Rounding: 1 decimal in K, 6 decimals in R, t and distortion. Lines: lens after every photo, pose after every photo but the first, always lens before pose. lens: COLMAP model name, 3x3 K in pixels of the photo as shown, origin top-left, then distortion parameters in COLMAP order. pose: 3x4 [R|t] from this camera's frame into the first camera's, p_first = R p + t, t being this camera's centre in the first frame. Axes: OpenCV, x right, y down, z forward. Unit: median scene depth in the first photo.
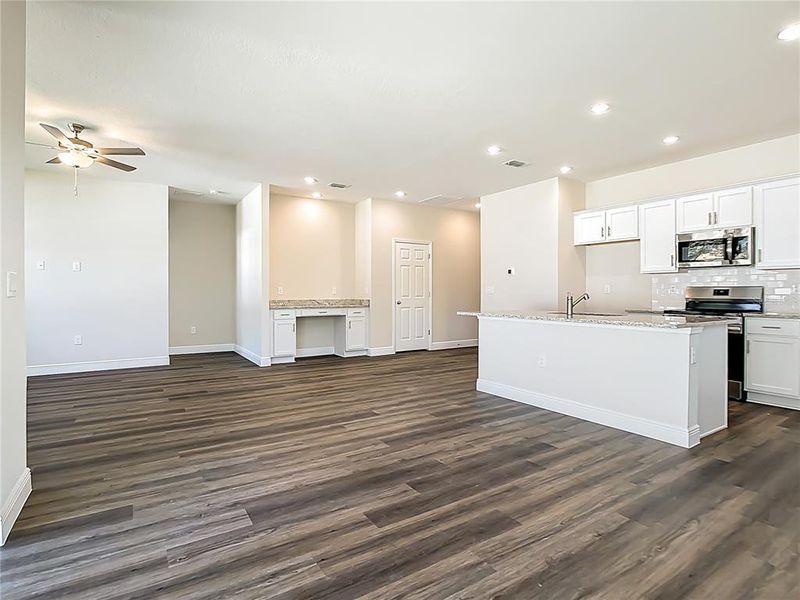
lens RADIAL K [[418.5, 0, 400.9], [0, 418.5, 301.1], [0, 0, 1]] dist [-0.037317, 0.015013]
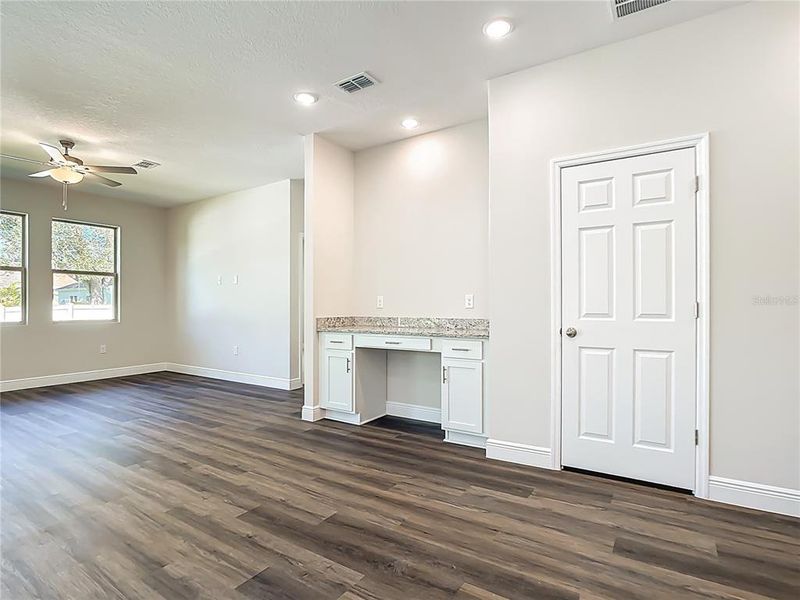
lens RADIAL K [[418.5, 0, 400.9], [0, 418.5, 301.1], [0, 0, 1]] dist [-0.037317, 0.015013]
pose [[0.413888, -0.008052, -0.910292, 0.555224], [-0.018450, 0.999681, -0.017231, -0.030573], [0.910141, 0.023927, 0.413608, 1.522640]]
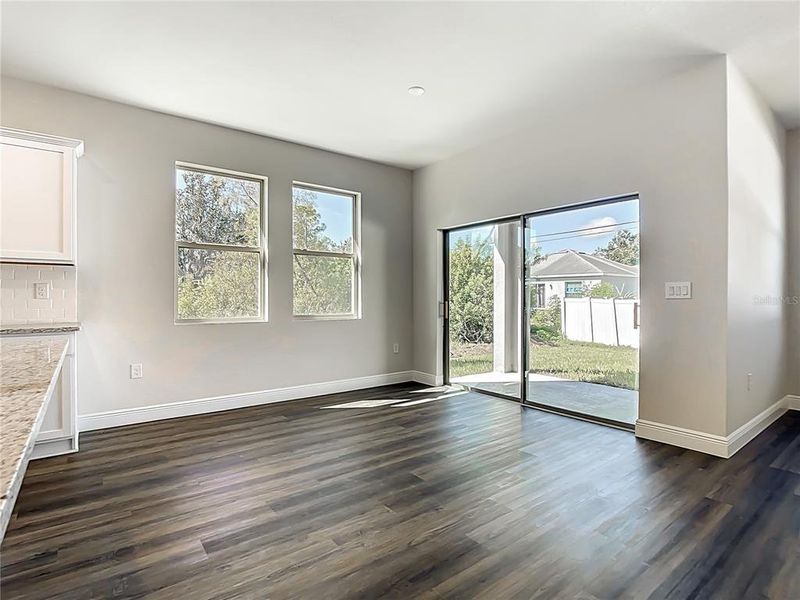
lens RADIAL K [[418.5, 0, 400.9], [0, 418.5, 301.1], [0, 0, 1]] dist [-0.037317, 0.015013]
pose [[-0.996607, 0.002294, -0.082271, 0.105071], [-0.000226, 0.999531, 0.030613, -0.025982], [0.082302, 0.030528, -0.996140, 1.367641]]
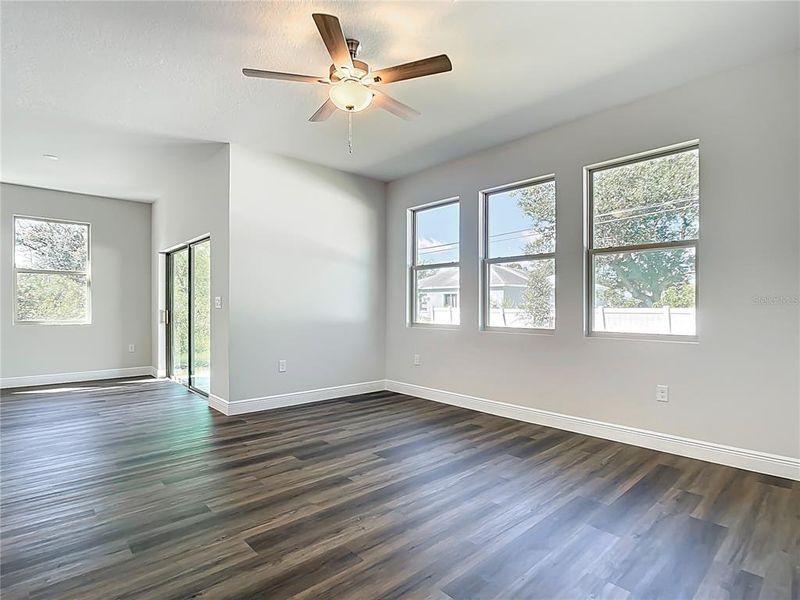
lens RADIAL K [[408.4, 0, 390.3], [0, 408.4, 300.7], [0, 0, 1]] dist [0.000626, 0.000272]
pose [[-0.989201, -0.000821, -0.146561, -0.869081], [-0.001887, 0.999973, 0.007134, -0.035424], [0.146551, 0.007334, -0.989176, 1.839558]]
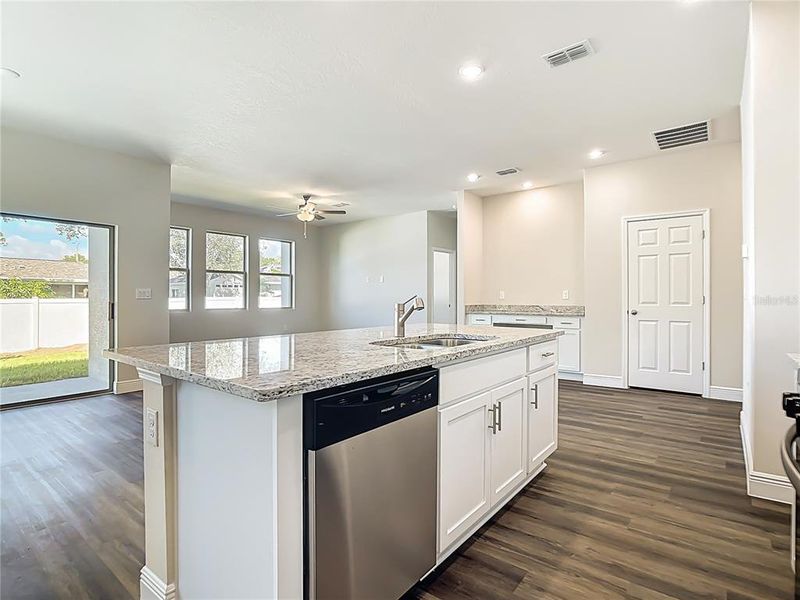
lens RADIAL K [[416.3, 0, 400.8], [0, 416.3, 293.2], [0, 0, 1]] dist [-0.025119, 0.001087]
pose [[0.324261, -0.009838, -0.945916, 1.046412], [-0.020572, 0.999636, -0.017449, -0.016046], [0.945744, 0.025117, 0.323941, 0.934168]]
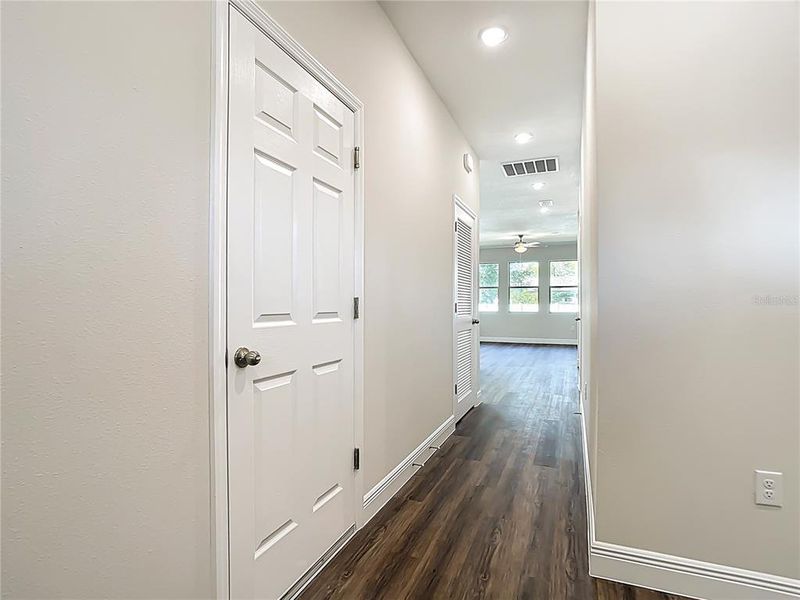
lens RADIAL K [[418.5, 0, 400.9], [0, 418.5, 301.1], [0, 0, 1]] dist [-0.037317, 0.015013]
pose [[-0.824604, 0.001470, -0.565708, 1.339071], [-0.014591, 0.999609, 0.023866, -0.101430], [0.565522, 0.027935, -0.824260, 2.980592]]
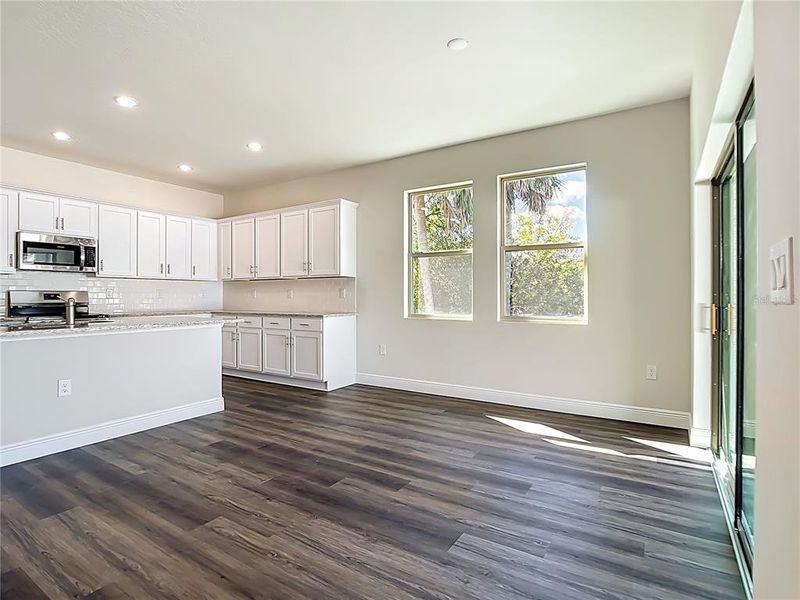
lens RADIAL K [[418.5, 0, 400.9], [0, 418.5, 301.1], [0, 0, 1]] dist [-0.037317, 0.015013]
pose [[-0.414943, -0.008292, 0.909810, -0.656705], [0.020054, 0.999632, 0.018257, -0.015062], [-0.909626, 0.025820, -0.414624, 0.847727]]
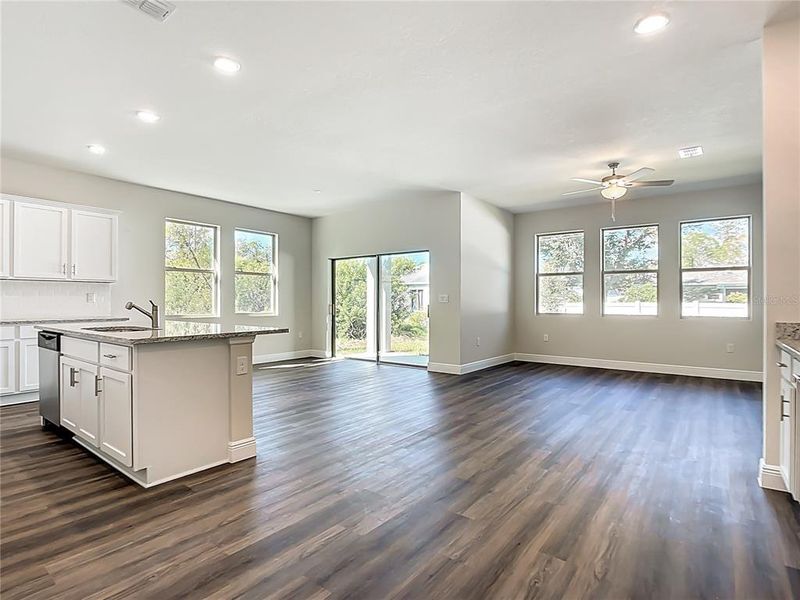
lens RADIAL K [[418.5, 0, 400.9], [0, 418.5, 301.1], [0, 0, 1]] dist [-0.037317, 0.015013]
pose [[-0.942308, 0.000487, -0.334746, 0.247078], [-0.006812, 0.999764, 0.020631, -0.047412], [0.334677, 0.021721, -0.942083, 2.211065]]
